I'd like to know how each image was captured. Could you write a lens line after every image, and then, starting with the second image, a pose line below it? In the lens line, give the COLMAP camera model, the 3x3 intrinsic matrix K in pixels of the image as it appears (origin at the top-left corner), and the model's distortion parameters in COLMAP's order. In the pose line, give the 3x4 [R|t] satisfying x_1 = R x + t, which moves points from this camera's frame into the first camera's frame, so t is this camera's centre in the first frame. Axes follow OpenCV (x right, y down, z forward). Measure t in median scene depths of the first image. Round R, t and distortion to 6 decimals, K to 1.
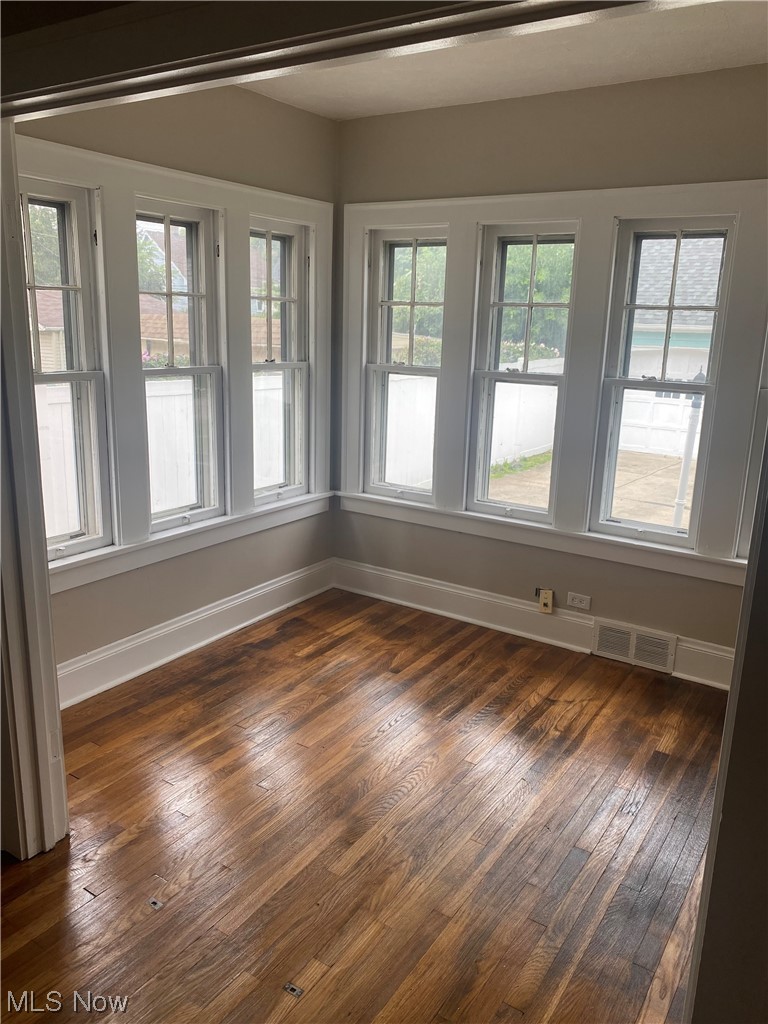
lens RADIAL K [[786.3, 0, 374.3], [0, 786.3, 529.1], [0, 0, 1]] dist [0.012811, -0.015685]
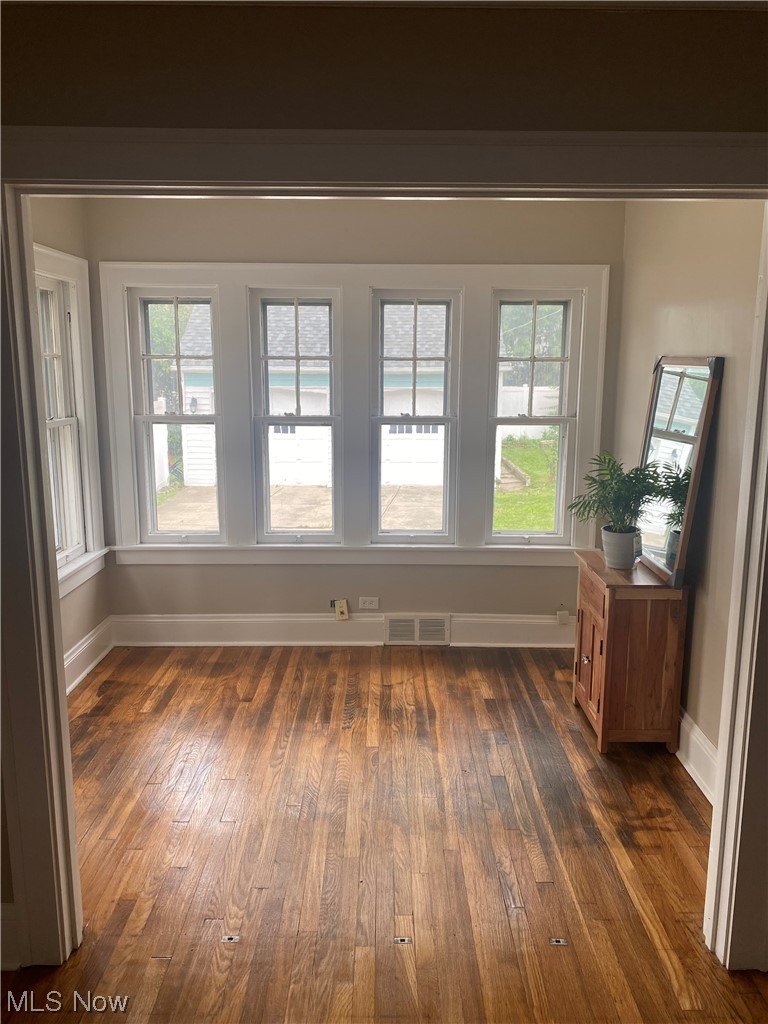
lens RADIAL K [[774.9, 0, 384.6], [0, 774.9, 522.0], [0, 0, 1]] dist [-0.026460, -0.020066]
pose [[0.811158, -0.127758, 0.570701, -0.357513], [0.171518, 0.984905, -0.023303, 0.002643], [-0.559110, 0.116788, 0.820827, 0.023640]]
